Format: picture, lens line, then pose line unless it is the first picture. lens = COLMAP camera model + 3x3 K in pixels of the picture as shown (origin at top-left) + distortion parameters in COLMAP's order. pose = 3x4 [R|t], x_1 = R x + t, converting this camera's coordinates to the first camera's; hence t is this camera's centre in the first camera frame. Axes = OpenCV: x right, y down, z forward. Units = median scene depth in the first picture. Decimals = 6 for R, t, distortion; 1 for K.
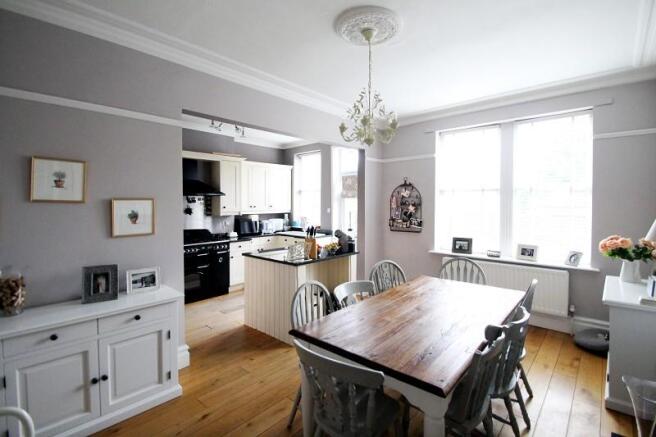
lens RADIAL K [[303.1, 0, 329.7], [0, 303.1, 213.5], [0, 0, 1]] dist [-0.001262, 0.000050]
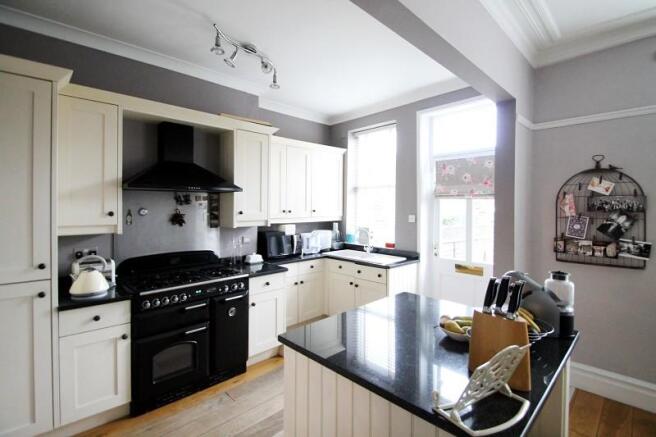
lens RADIAL K [[316.3, 0, 330.7], [0, 316.3, 213.8], [0, 0, 1]] dist [-0.002546, -0.000856]
pose [[0.997461, 0.007732, -0.070791, -0.144976], [-0.008624, 0.999887, -0.012307, -0.012645], [0.070688, 0.012886, 0.997415, 0.443039]]
